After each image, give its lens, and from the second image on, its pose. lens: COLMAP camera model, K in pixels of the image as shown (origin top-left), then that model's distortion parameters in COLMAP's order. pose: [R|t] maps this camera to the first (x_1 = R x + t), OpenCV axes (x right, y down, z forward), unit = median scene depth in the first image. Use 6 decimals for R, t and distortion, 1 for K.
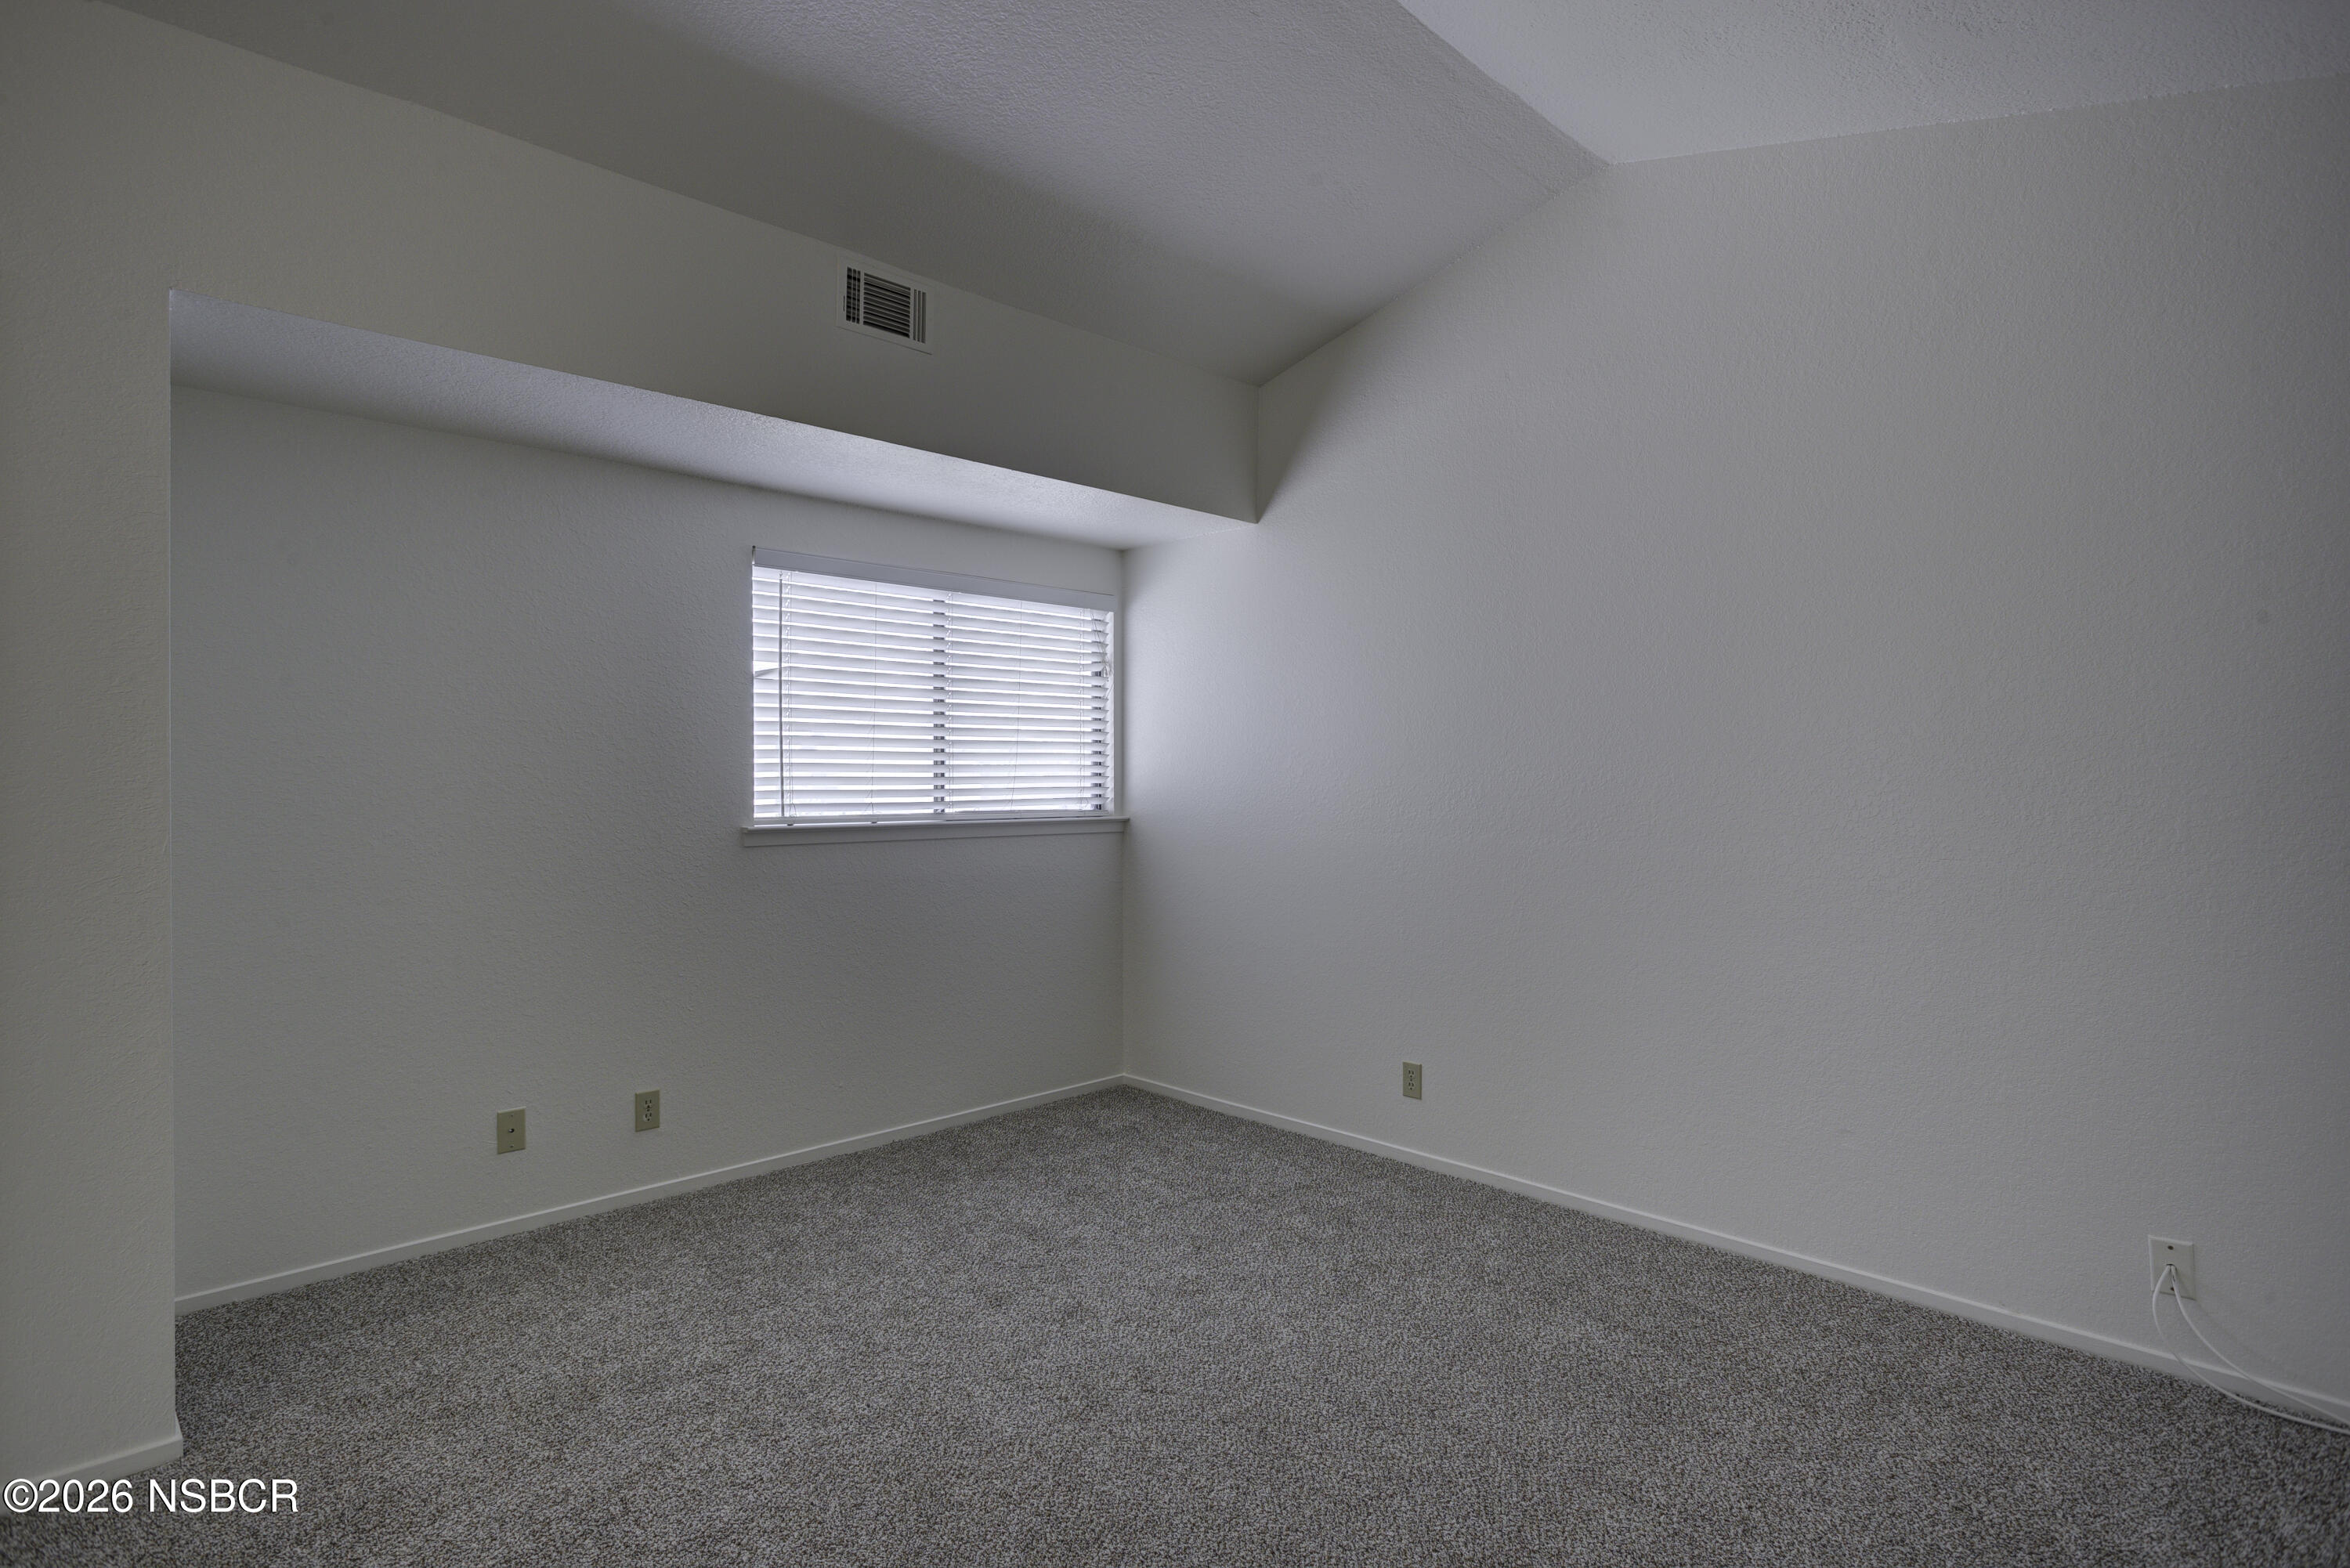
lens RADIAL K [[1148.4, 0, 1175.0], [0, 1148.4, 784.0], [0, 0, 1]] dist [-0.020808, 0.008282]
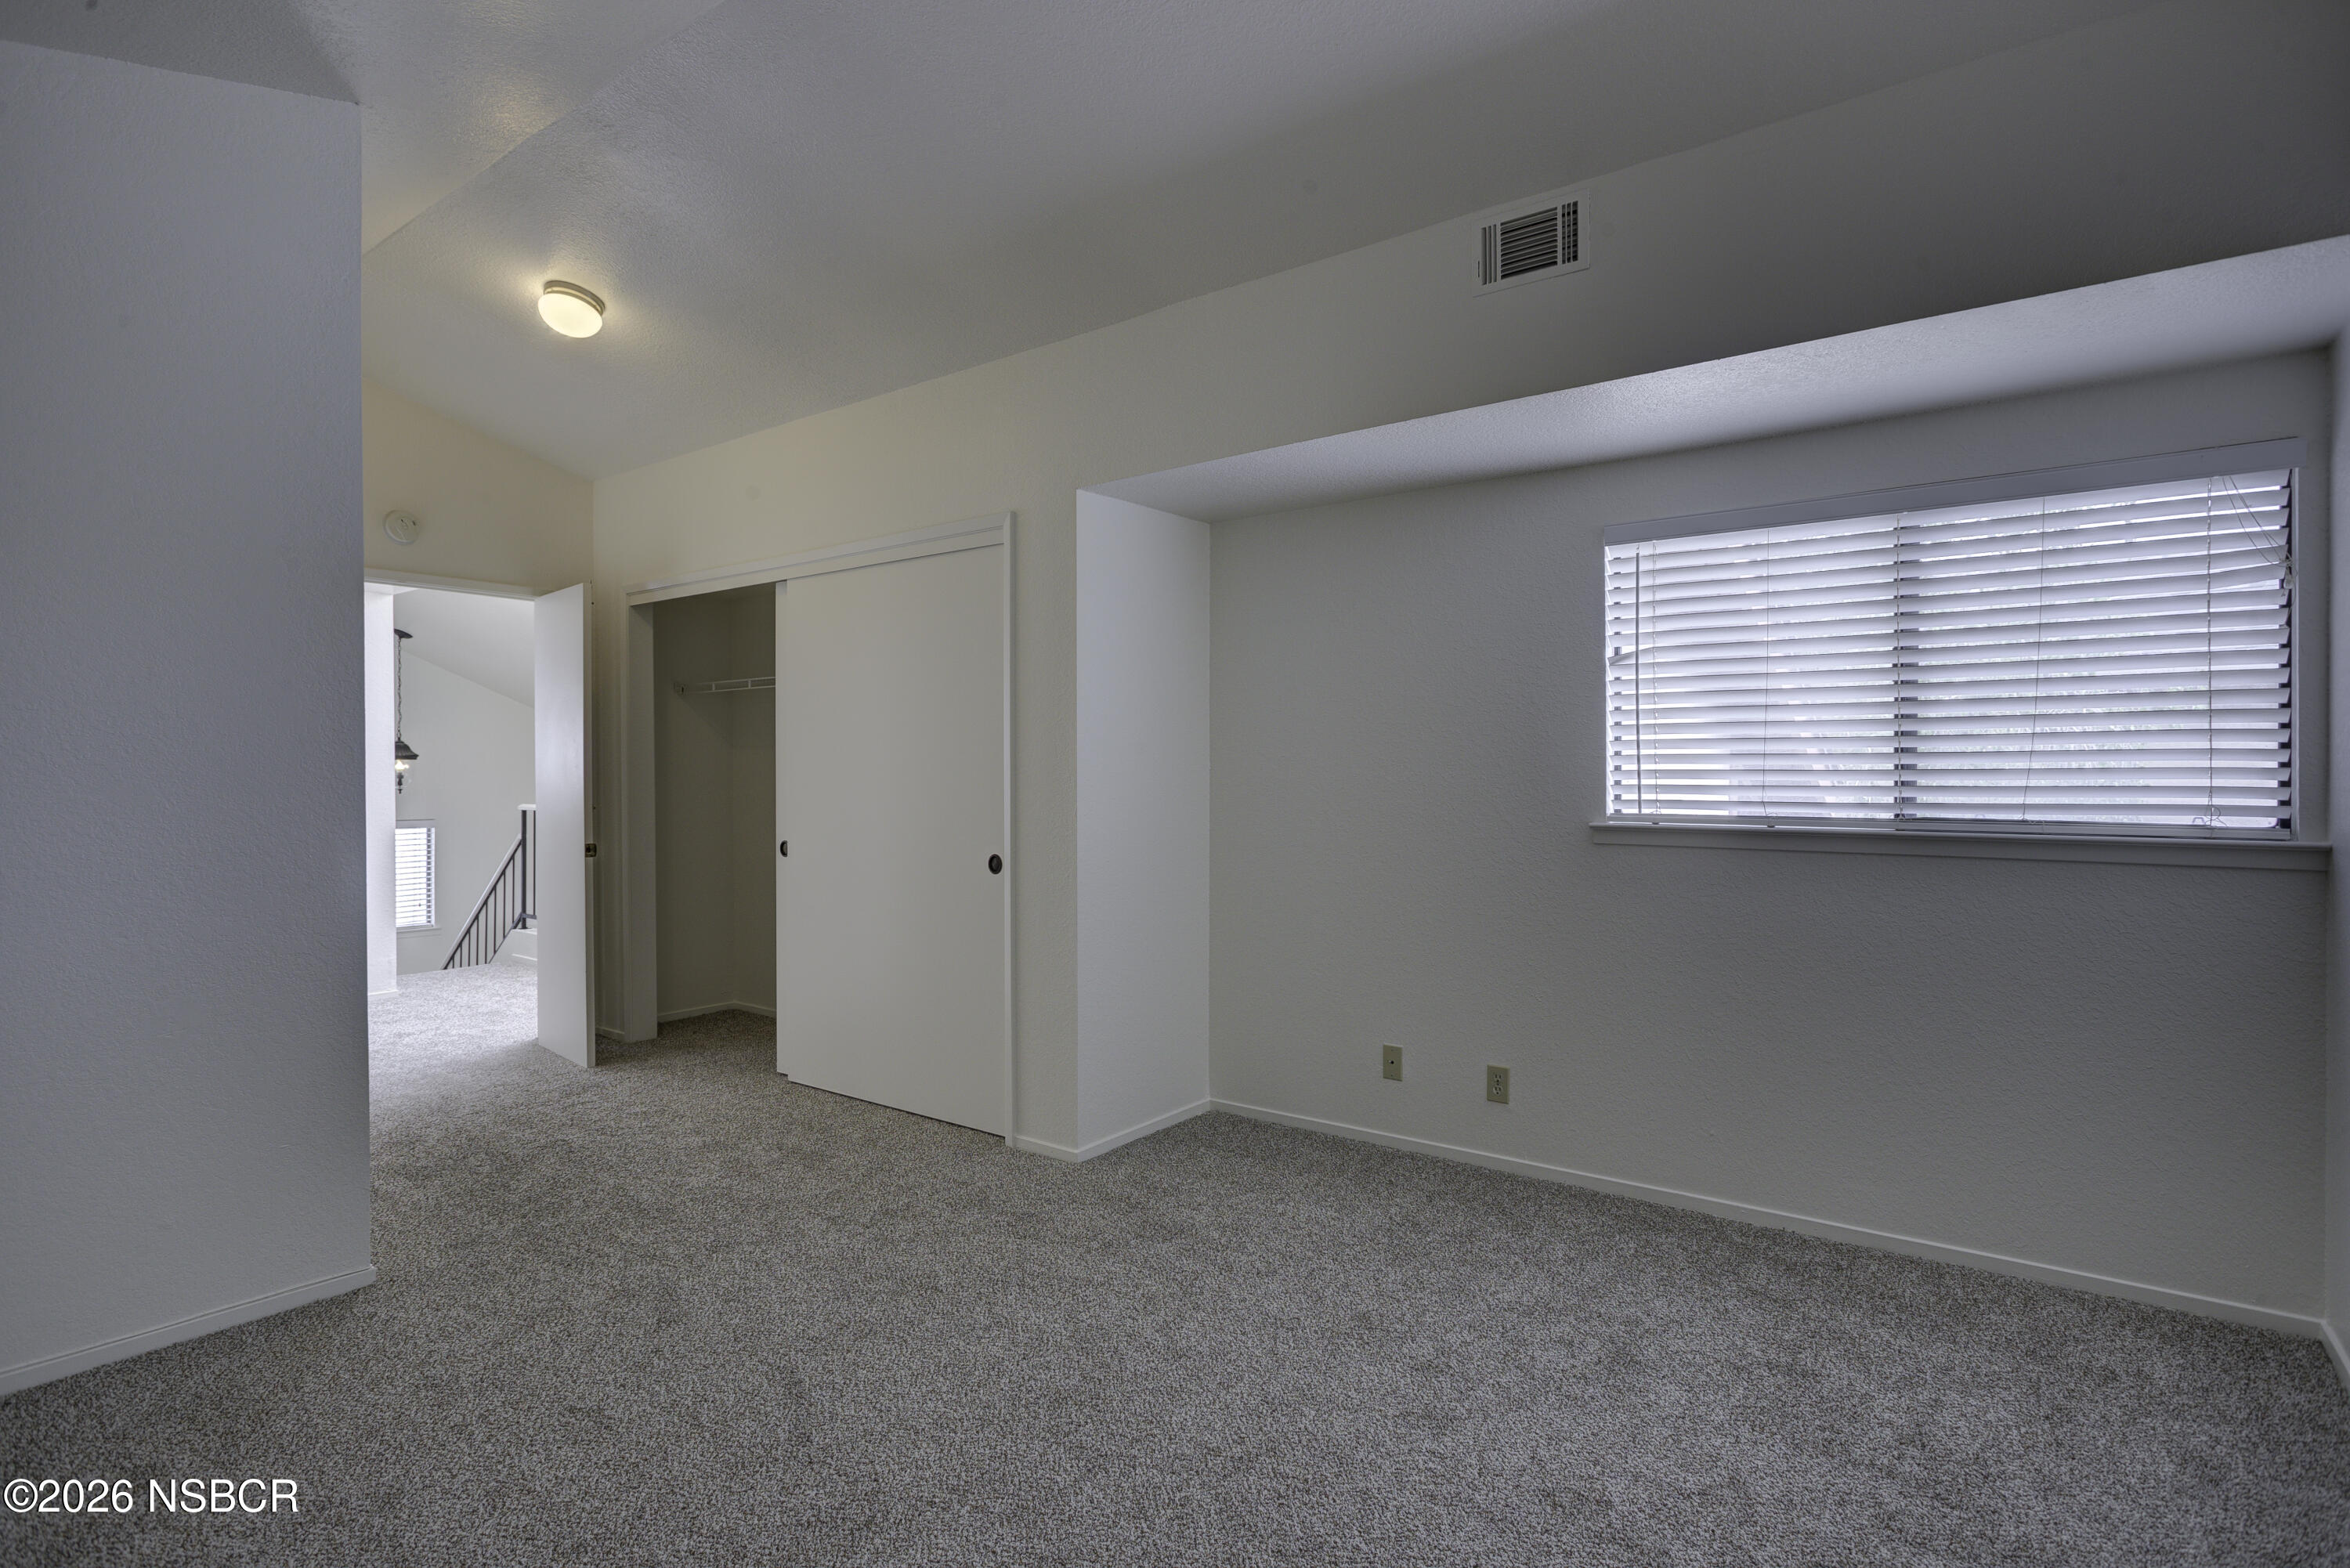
lens RADIAL K [[1148.4, 0, 1175.0], [0, 1148.4, 784.0], [0, 0, 1]] dist [-0.020808, 0.008282]
pose [[0.164769, 0.009775, -0.986284, 0.502743], [-0.005543, 0.999944, 0.008984, -0.001075], [0.986317, 0.003987, 0.164814, 0.495018]]
